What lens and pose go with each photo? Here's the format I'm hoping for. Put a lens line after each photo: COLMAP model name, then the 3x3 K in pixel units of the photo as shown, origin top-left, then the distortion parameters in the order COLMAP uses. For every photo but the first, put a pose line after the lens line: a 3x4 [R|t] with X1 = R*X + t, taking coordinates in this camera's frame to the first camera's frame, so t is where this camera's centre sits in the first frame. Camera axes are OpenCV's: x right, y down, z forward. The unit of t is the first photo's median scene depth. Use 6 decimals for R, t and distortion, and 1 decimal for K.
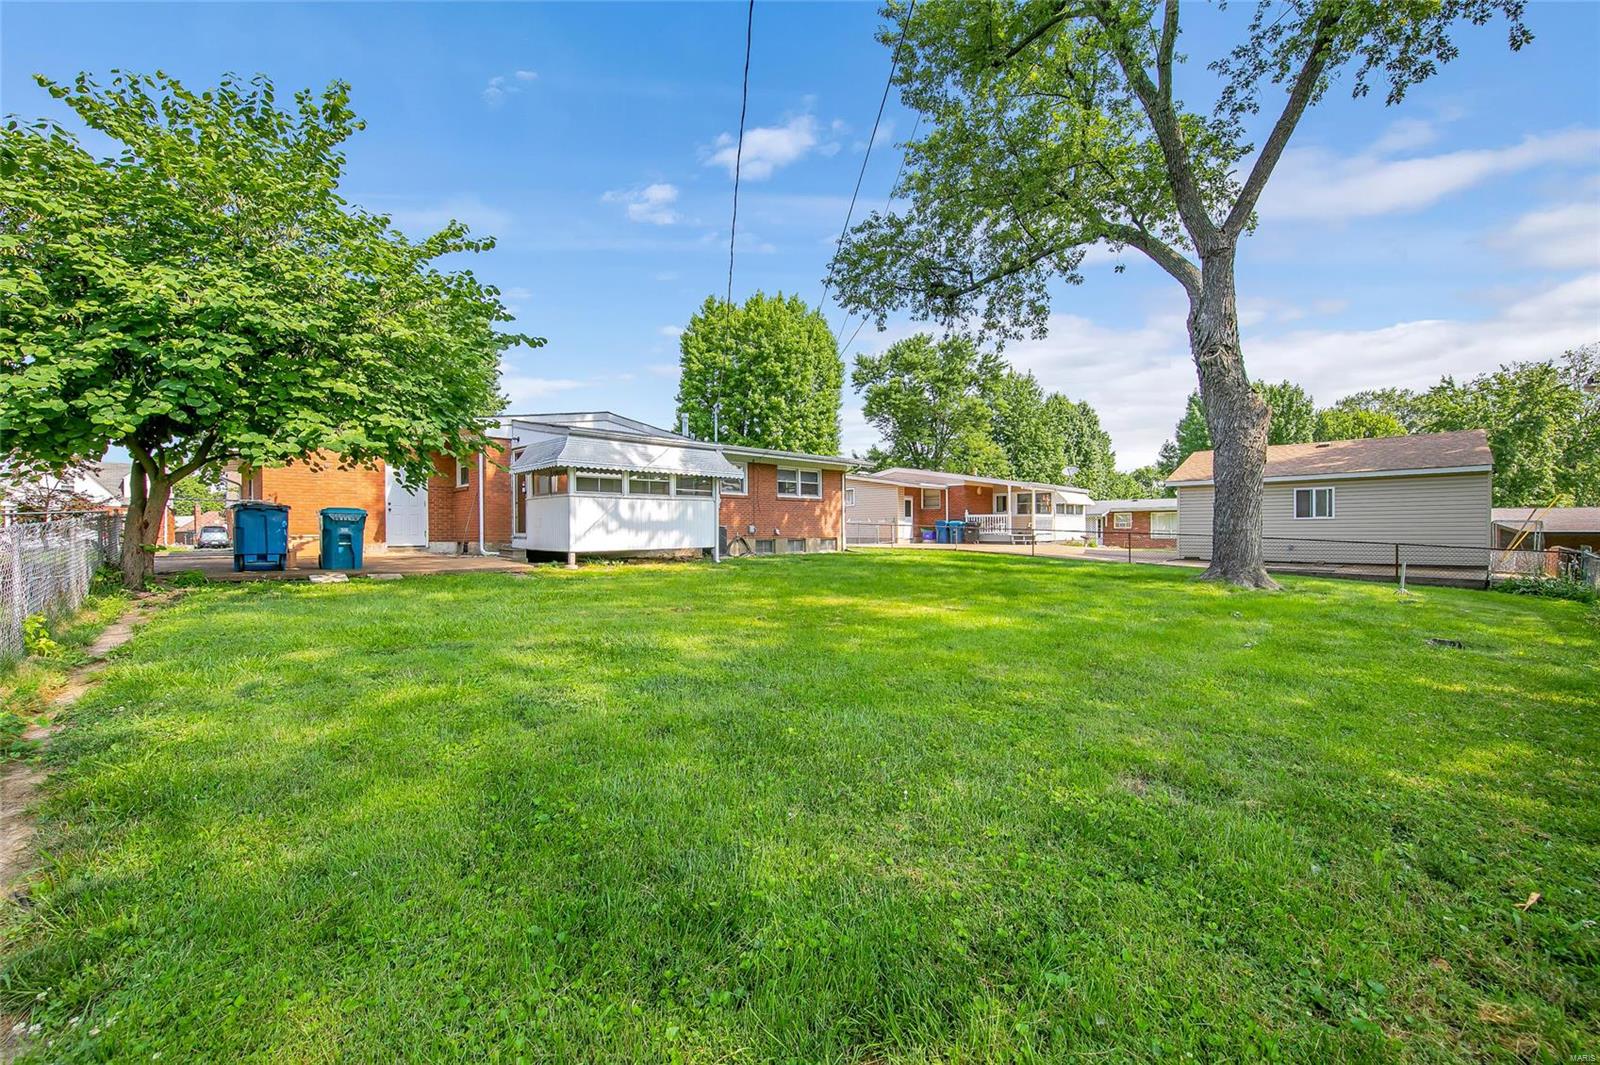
lens RADIAL K [[626.8, 0, 800.0], [0, 626.8, 529.5], [0, 0, 1]] dist [0.007620, -0.003643]
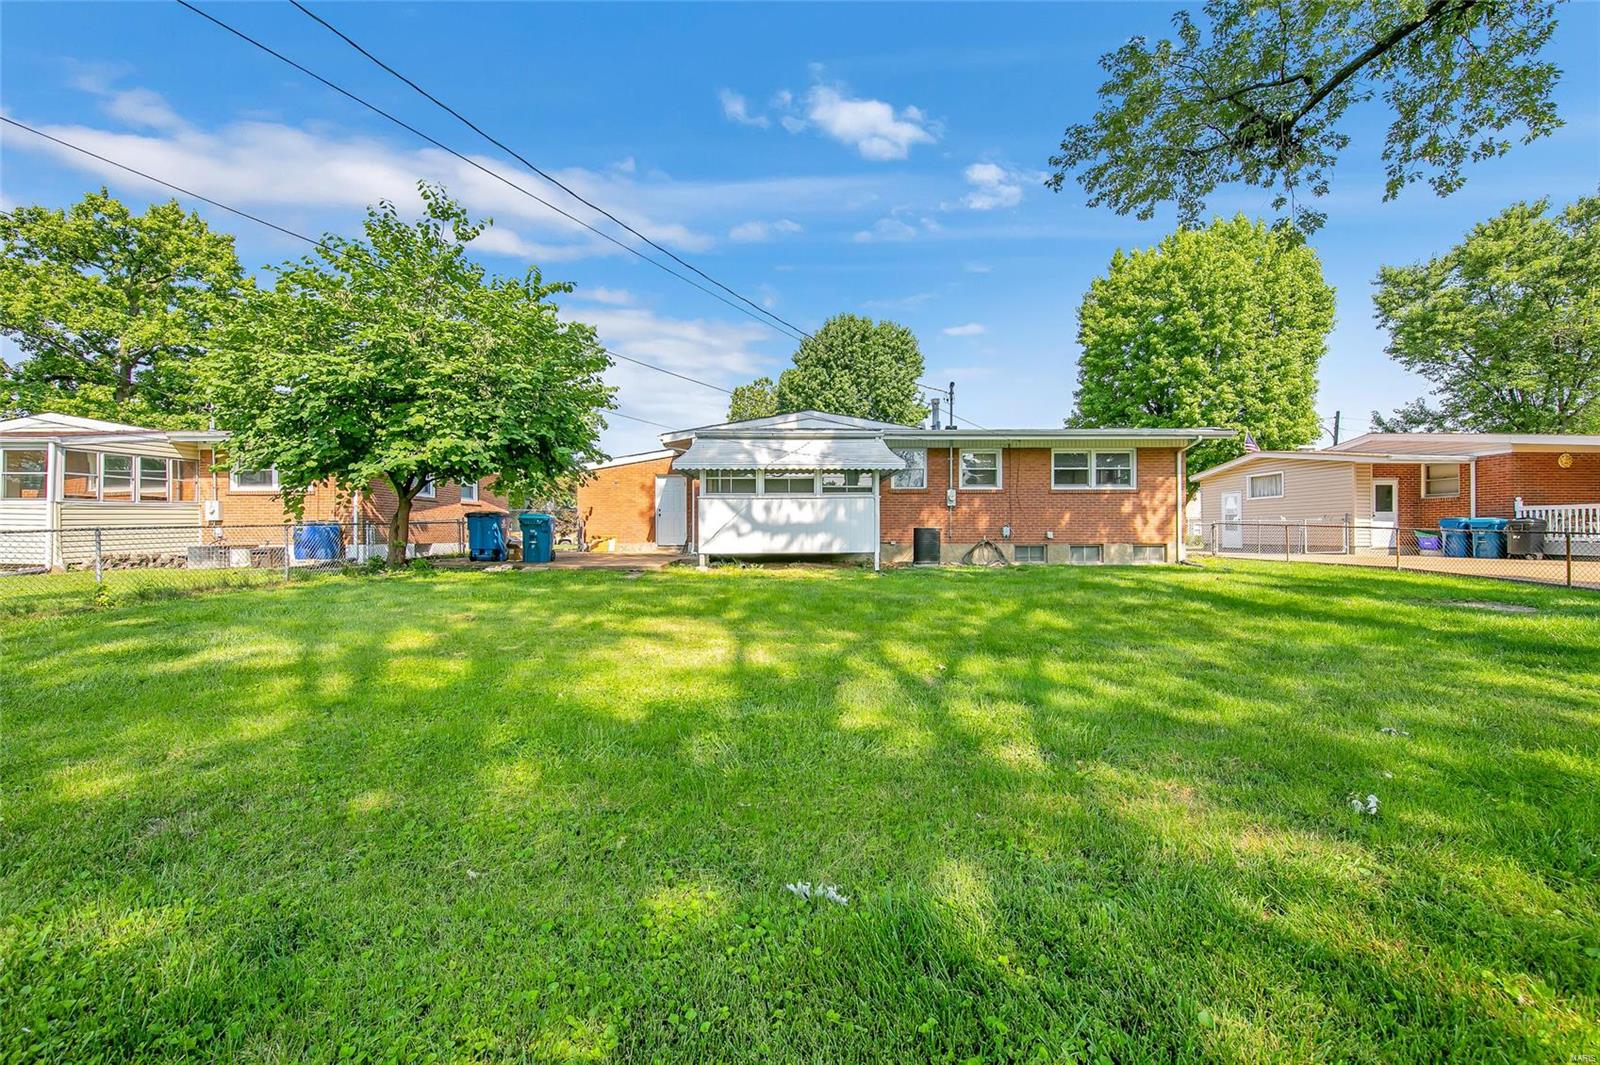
lens RADIAL K [[626.8, 0, 799.5], [0, 626.8, 534.9], [0, 0, 1]] dist [0.007620, -0.003643]
pose [[0.723255, 0.005507, -0.690559, 0.253994], [-0.001886, 0.999980, 0.005999, -0.000711], [0.690578, -0.003036, 0.723251, 0.215264]]
